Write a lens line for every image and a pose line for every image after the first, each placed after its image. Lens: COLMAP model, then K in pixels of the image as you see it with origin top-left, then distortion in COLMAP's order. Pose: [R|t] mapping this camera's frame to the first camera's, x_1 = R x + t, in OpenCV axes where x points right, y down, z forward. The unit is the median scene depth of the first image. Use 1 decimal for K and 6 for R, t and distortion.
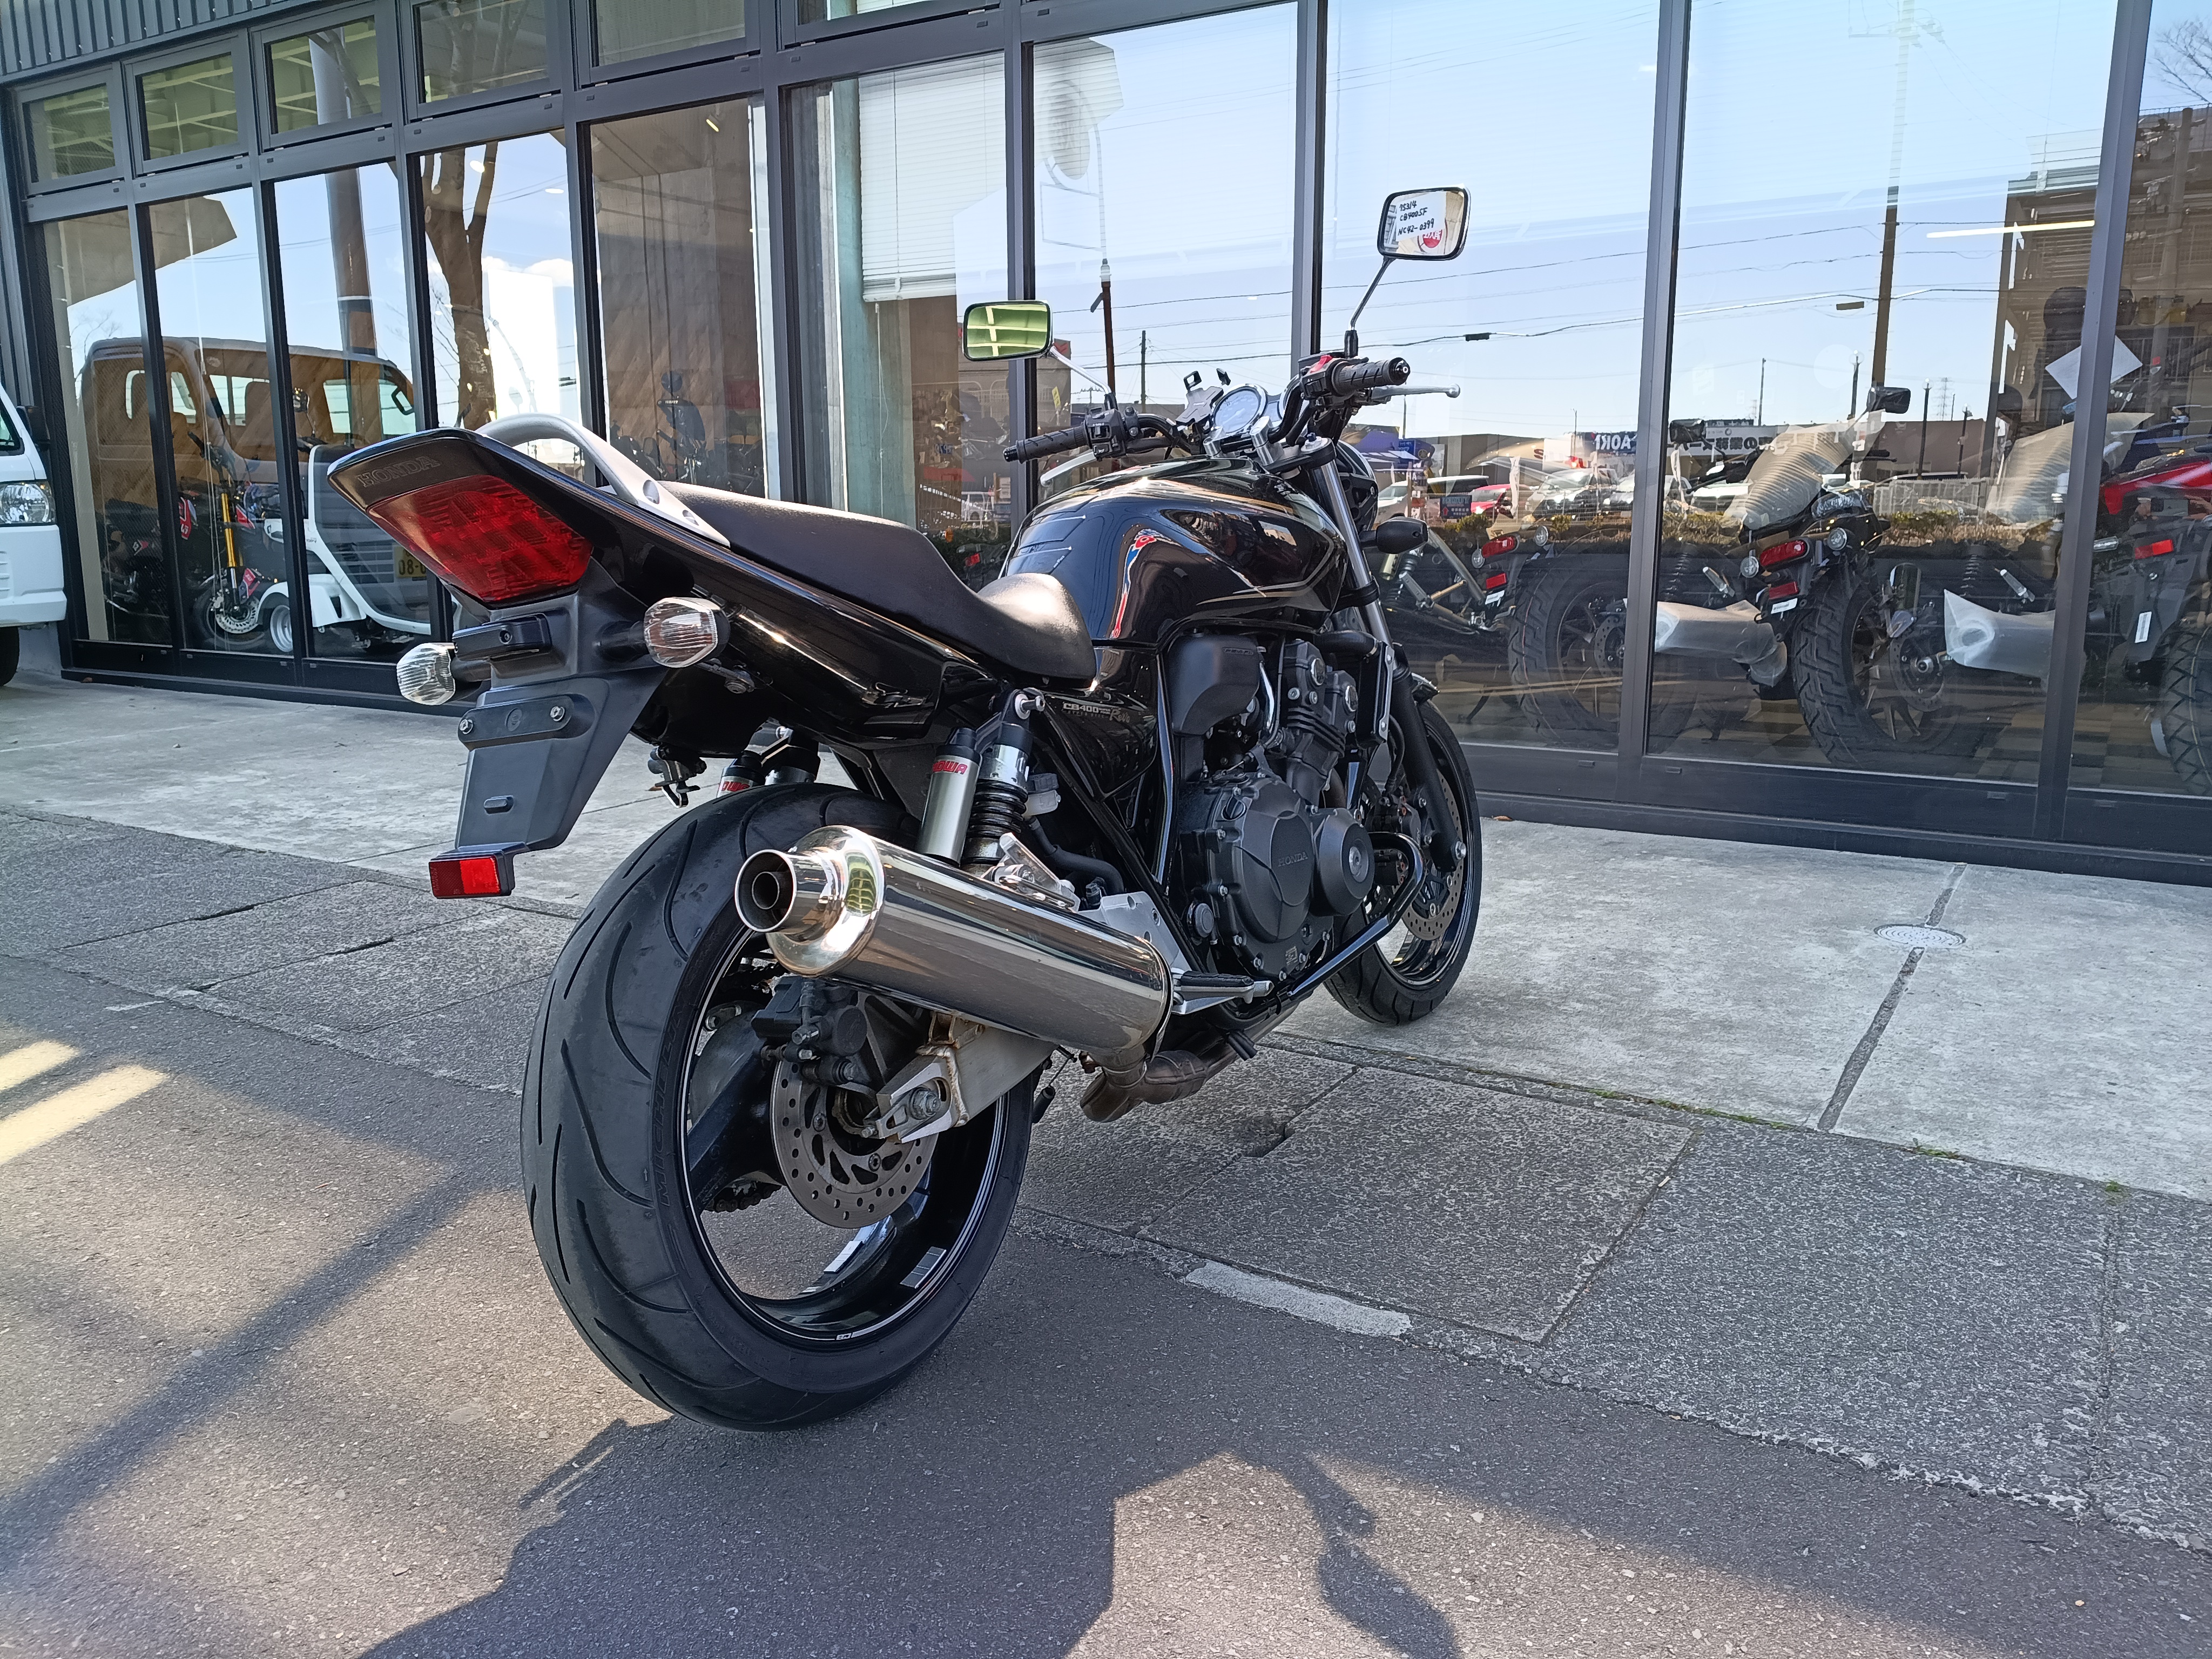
lens RADIAL K [[1672.3, 0, 1106.0], [0, 1672.3, 829.5], [0, 0, 1]] dist [0.008548, -0.040797]
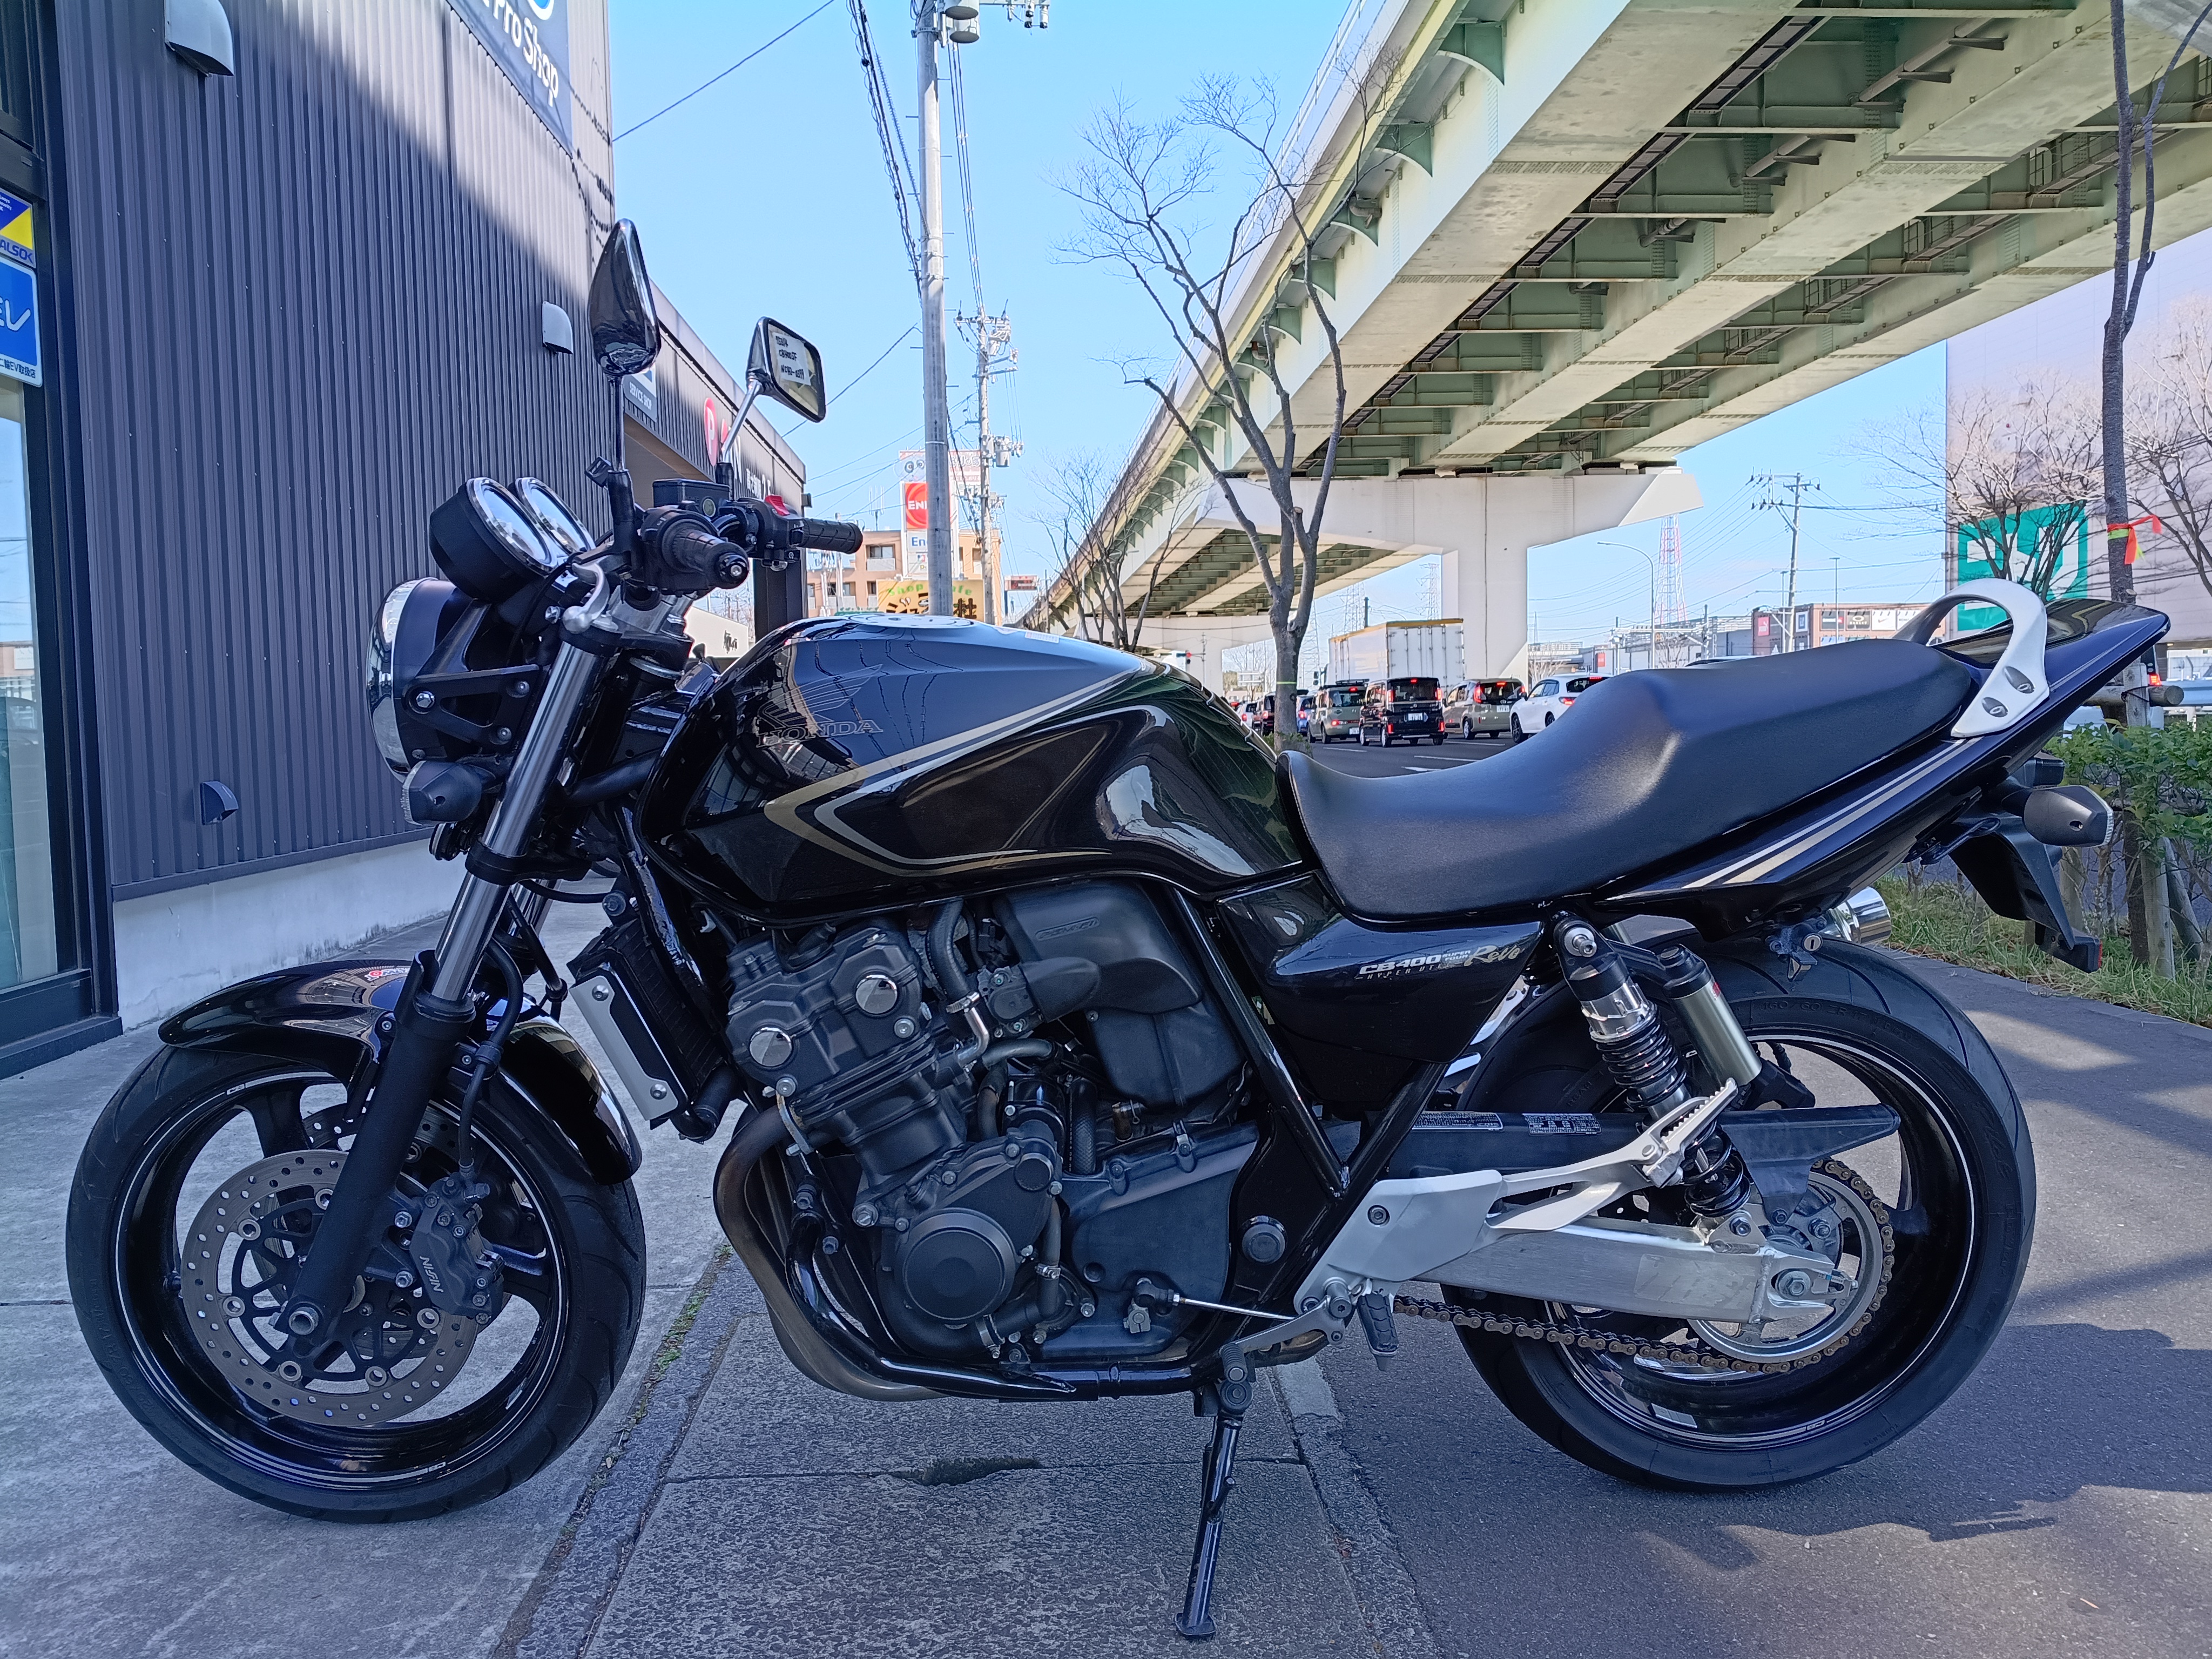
lens RADIAL K [[1672.3, 0, 1106.0], [0, 1672.3, 829.5], [0, 0, 1]] dist [0.008548, -0.040797]
pose [[-0.580382, -0.035958, 0.813550, -0.580618], [0.180392, 0.968528, 0.171498, -0.235880], [-0.794113, 0.246293, -0.555630, 1.340455]]
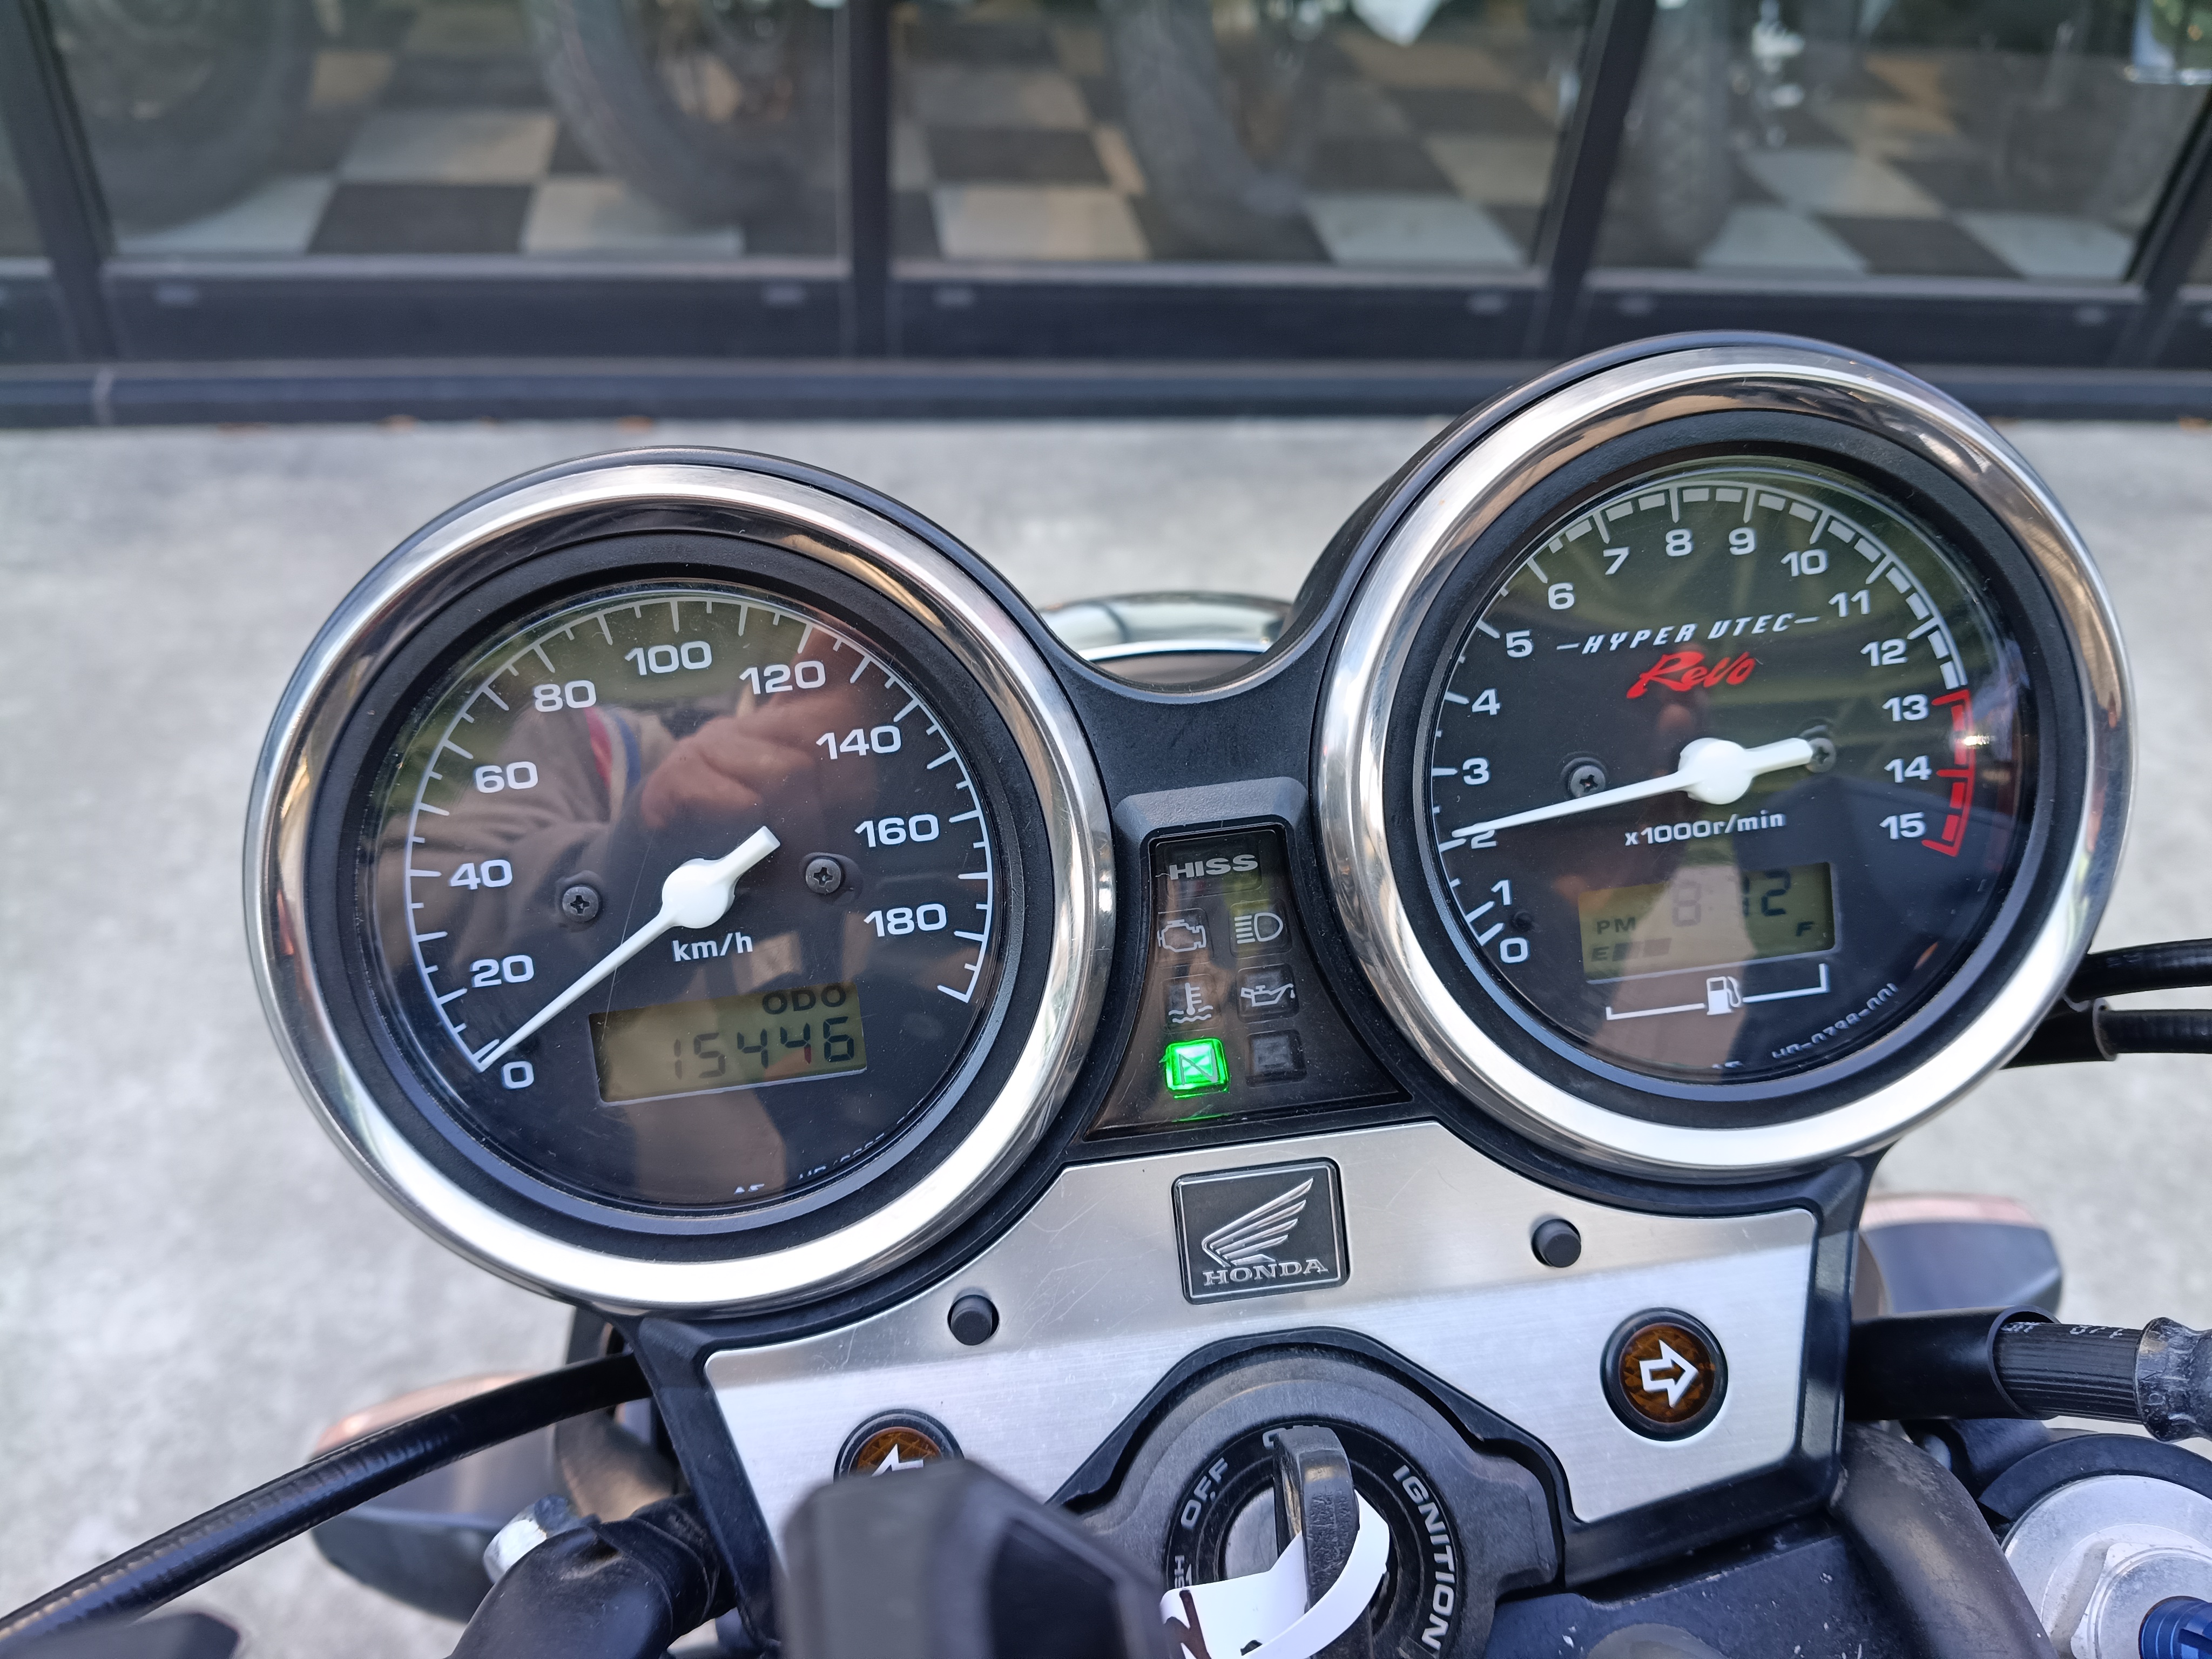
lens RADIAL K [[1672.3, 0, 1106.0], [0, 1672.3, 829.5], [0, 0, 1]] dist [0.008548, -0.040797]
pose [[0.754457, -0.382383, 0.533459, 0.069120], [0.045118, 0.841058, 0.539060, -0.326819], [-0.654797, -0.382629, 0.651794, 1.074060]]
